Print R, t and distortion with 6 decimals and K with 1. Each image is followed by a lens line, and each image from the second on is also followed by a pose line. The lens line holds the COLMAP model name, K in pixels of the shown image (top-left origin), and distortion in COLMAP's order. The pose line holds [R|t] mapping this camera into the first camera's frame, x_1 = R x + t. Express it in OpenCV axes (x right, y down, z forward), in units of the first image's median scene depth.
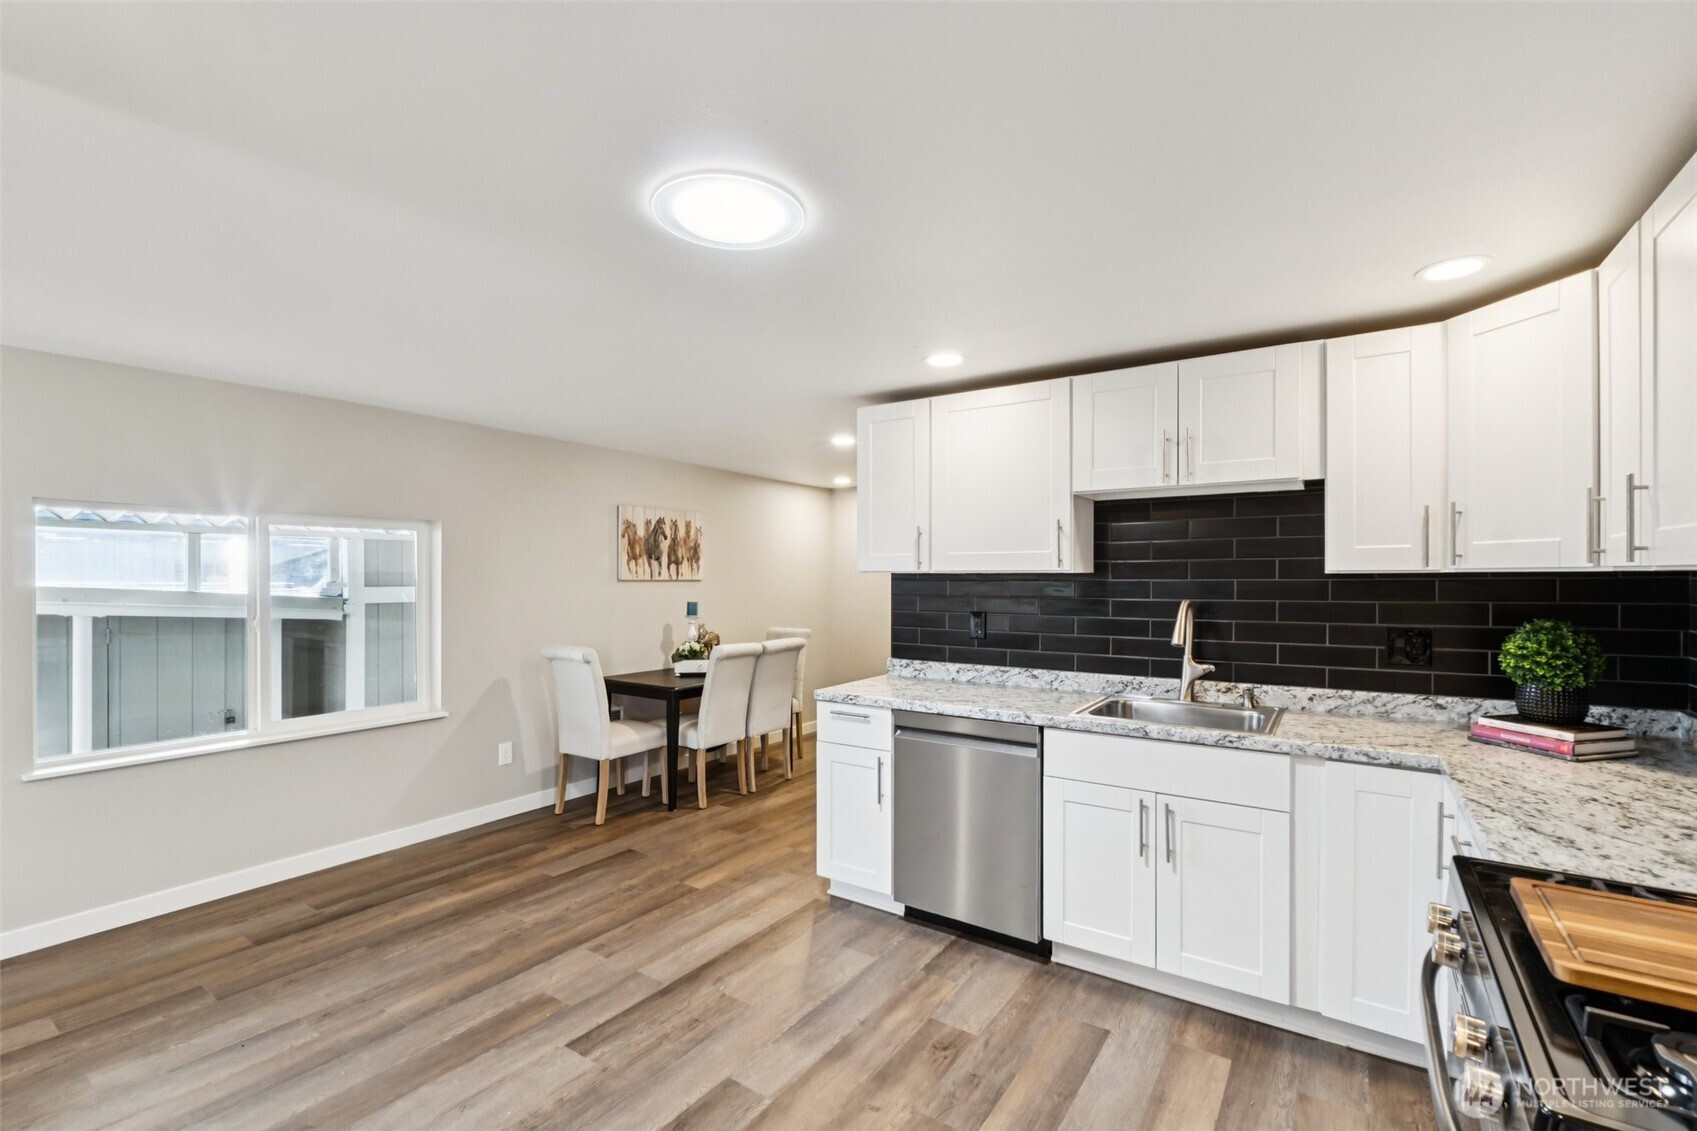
lens RADIAL K [[743.1, 0, 859.0], [0, 743.1, 577.1], [0, 0, 1]] dist [-0.009438, -0.000282]
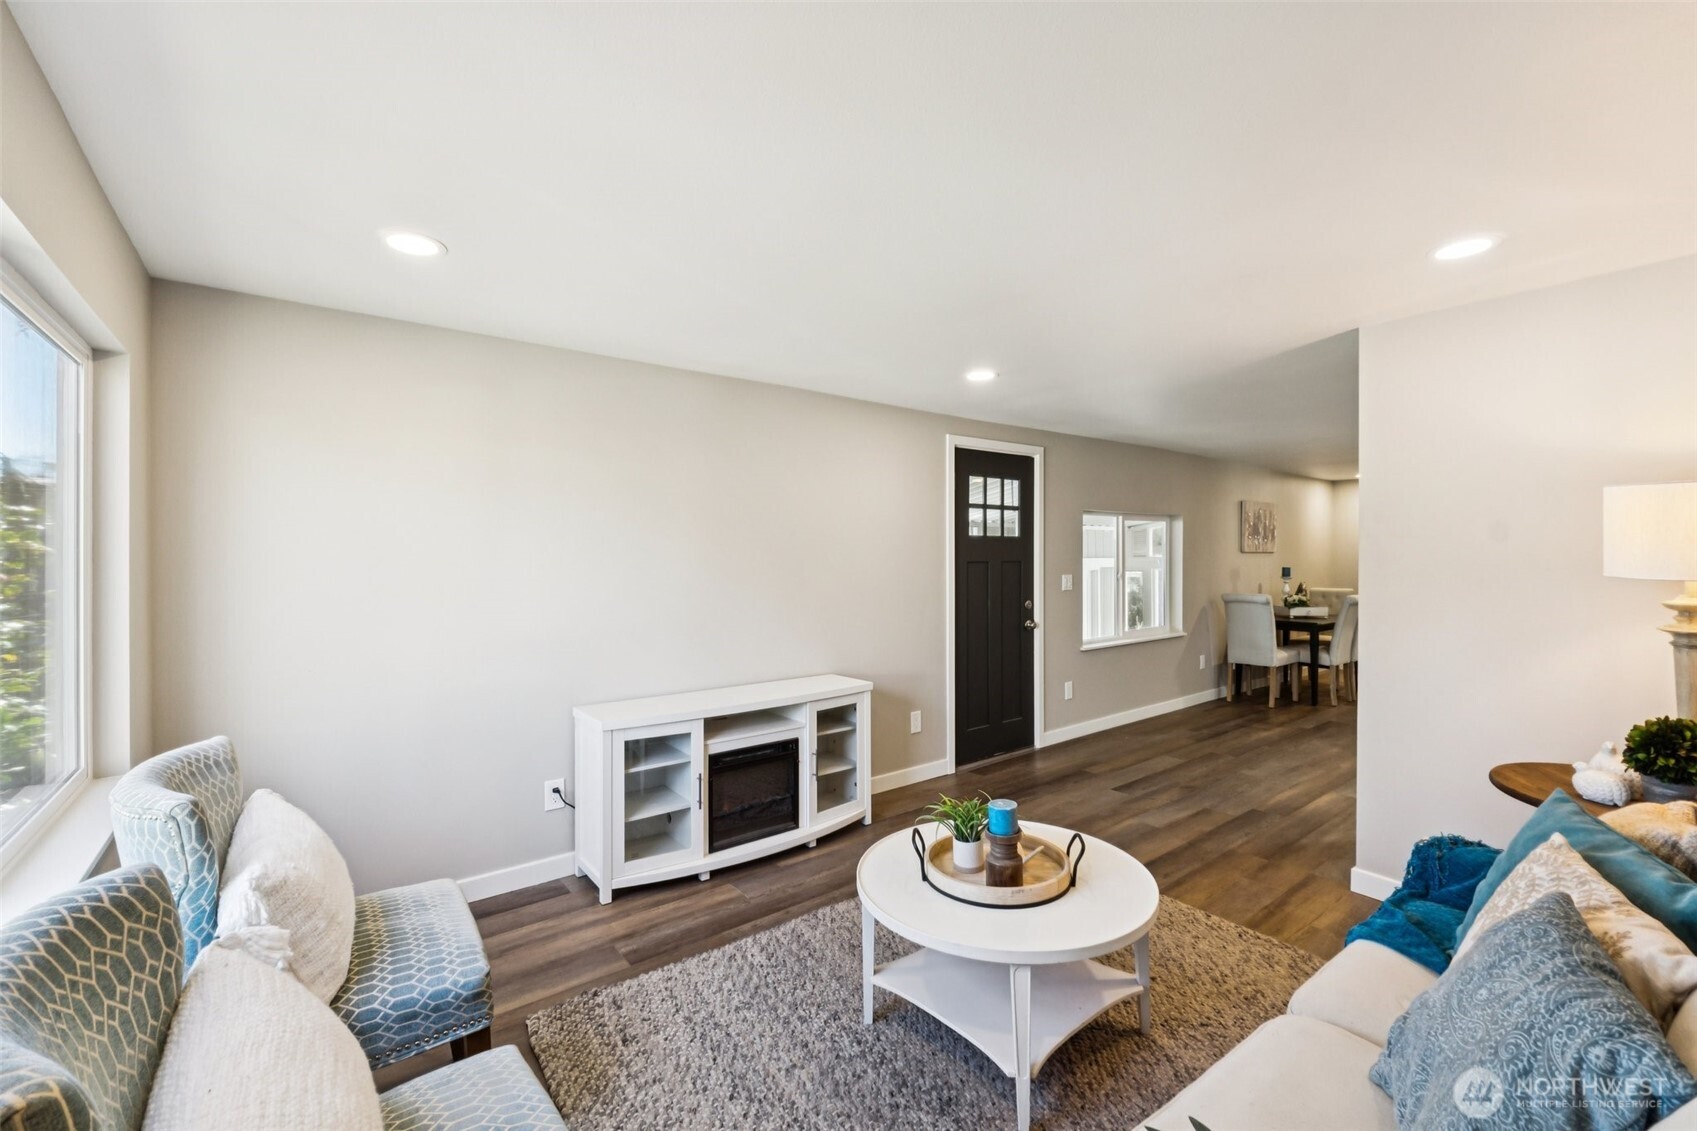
lens RADIAL K [[708.6, 0, 855.0], [0, 708.6, 553.7], [0, 0, 1]] dist [-0.014836, -0.000565]
pose [[0.950101, -0.005060, -0.311902, -0.886380], [0.003788, 0.999982, -0.004686, 0.014155], [0.311920, 0.003270, 0.950103, -0.823109]]
